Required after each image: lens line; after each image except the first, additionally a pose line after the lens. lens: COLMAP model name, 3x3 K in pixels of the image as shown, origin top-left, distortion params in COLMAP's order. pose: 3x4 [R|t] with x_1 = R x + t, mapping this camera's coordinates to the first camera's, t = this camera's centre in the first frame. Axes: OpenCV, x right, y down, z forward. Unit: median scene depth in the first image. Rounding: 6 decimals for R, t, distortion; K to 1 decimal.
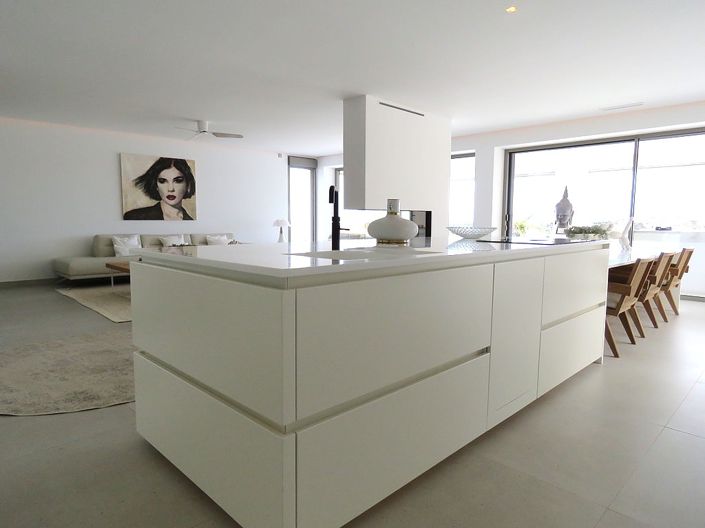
lens RADIAL K [[461.4, 0, 351.2], [0, 461.4, 266.7], [0, 0, 1]] dist [-0.001235, 0.009471]
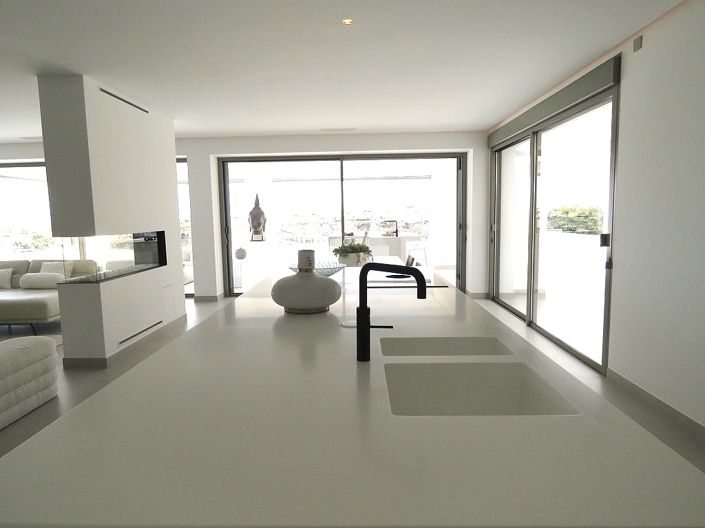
lens RADIAL K [[461.4, 0, 352.6], [0, 461.4, 261.1], [0, 0, 1]] dist [-0.001235, 0.009471]
pose [[0.716435, -0.091341, 0.691648, -0.155119], [0.094130, 0.994983, 0.033897, -0.064310], [-0.691274, 0.040820, 0.721439, 0.187557]]
